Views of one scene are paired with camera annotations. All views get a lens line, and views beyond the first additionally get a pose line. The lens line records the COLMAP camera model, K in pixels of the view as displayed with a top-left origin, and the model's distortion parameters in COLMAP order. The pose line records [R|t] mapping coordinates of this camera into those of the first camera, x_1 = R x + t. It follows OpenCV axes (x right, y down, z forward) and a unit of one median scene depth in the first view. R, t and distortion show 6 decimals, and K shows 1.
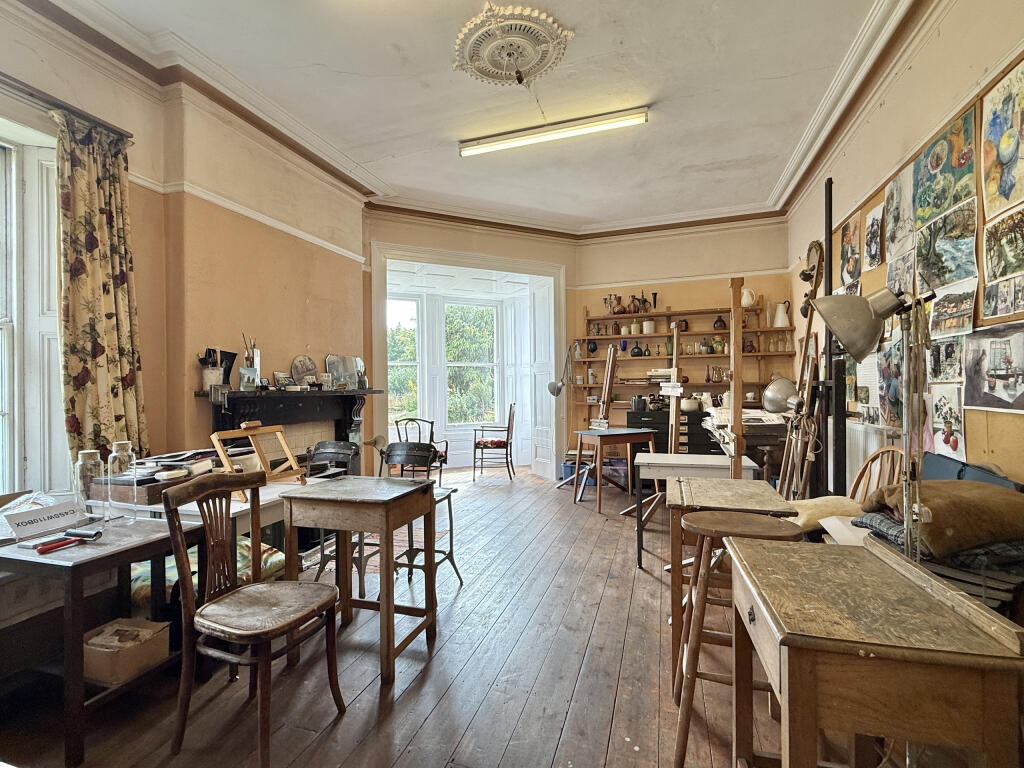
lens RADIAL K [[476.0, 0, 511.3], [0, 476.0, 385.9], [0, 0, 1]] dist [0.000063, -0.000208]
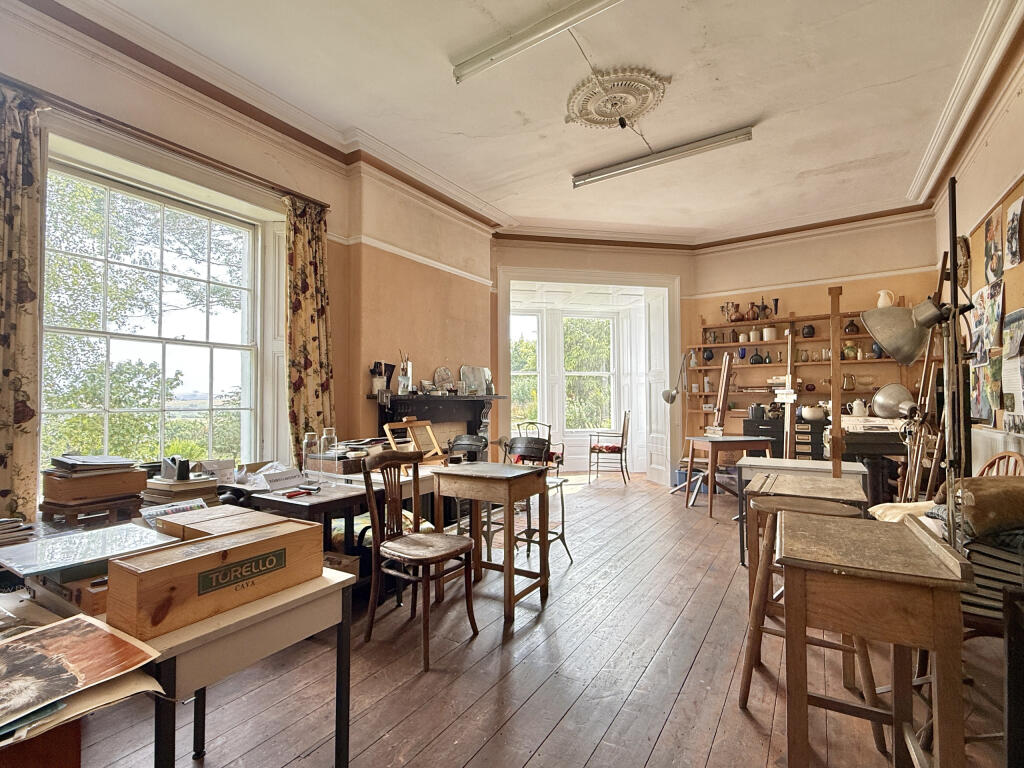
lens RADIAL K [[476.0, 0, 511.8], [0, 476.0, 387.3], [0, 0, 1]] dist [0.000063, -0.000208]
pose [[0.968158, -0.000257, -0.250341, 0.045778], [-0.004390, 0.999828, -0.018002, 0.013697], [0.250302, 0.018527, 0.967990, -0.169078]]
